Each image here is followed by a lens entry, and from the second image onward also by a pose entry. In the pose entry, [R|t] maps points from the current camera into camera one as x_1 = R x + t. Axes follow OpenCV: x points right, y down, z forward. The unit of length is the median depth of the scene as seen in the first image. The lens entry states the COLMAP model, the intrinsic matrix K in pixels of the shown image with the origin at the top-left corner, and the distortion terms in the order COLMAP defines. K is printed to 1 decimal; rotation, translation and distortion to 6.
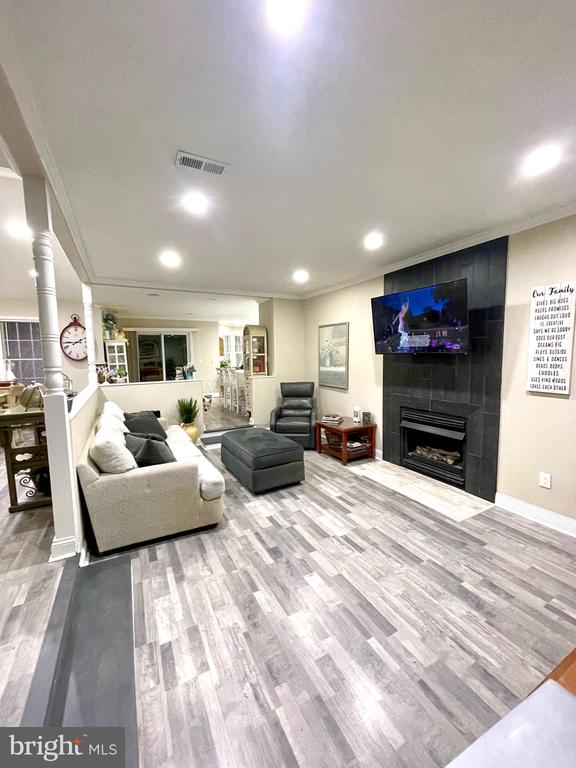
lens RADIAL K [[308.8, 0, 287.1], [0, 308.8, 382.2], [0, 0, 1]] dist [-0.003429, 0.001394]
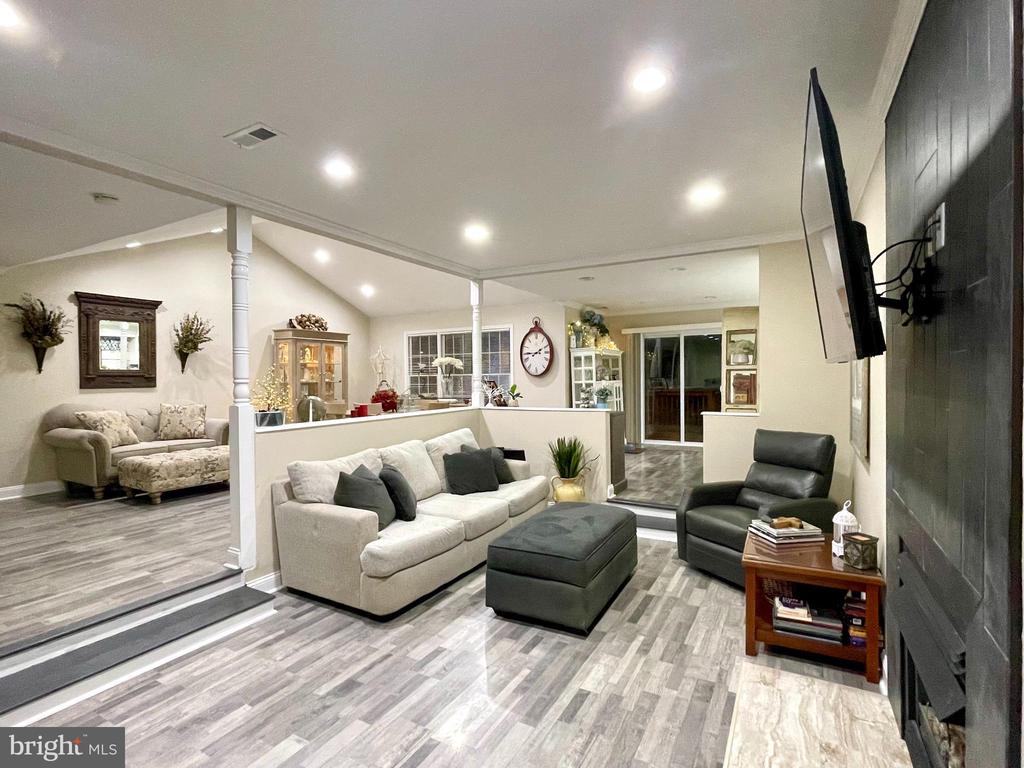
lens RADIAL K [[514.4, 0, 510.8], [0, 514.4, 383.6], [0, 0, 1]] dist [-0.006938, 0.002678]
pose [[0.543183, 0.021394, -0.839342, 0.687334], [-0.074978, 0.996917, -0.023112, -0.034901], [0.836260, 0.075486, 0.543113, 0.475710]]
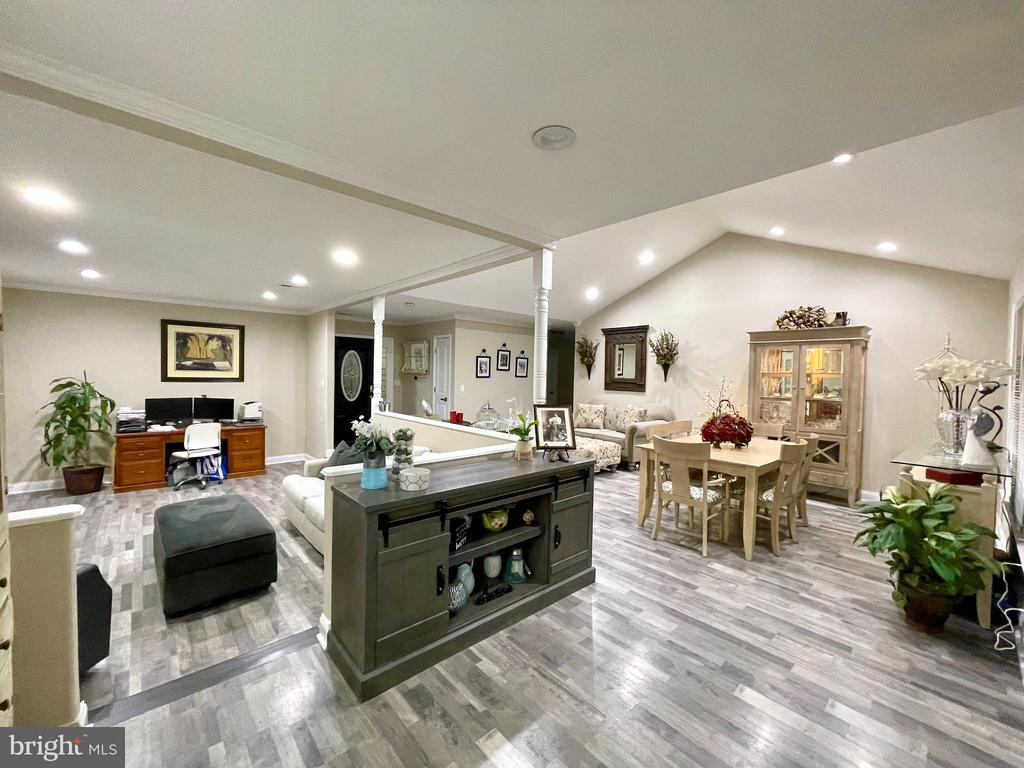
lens RADIAL K [[411.8, 0, 509.6], [0, 411.8, 383.2], [0, 0, 1]] dist [-0.003429, 0.001394]
pose [[-0.969846, 0.002139, -0.243708, -0.545920], [-0.026641, 0.993039, 0.114737, -0.225461], [0.242257, 0.117770, -0.963038, 2.206163]]
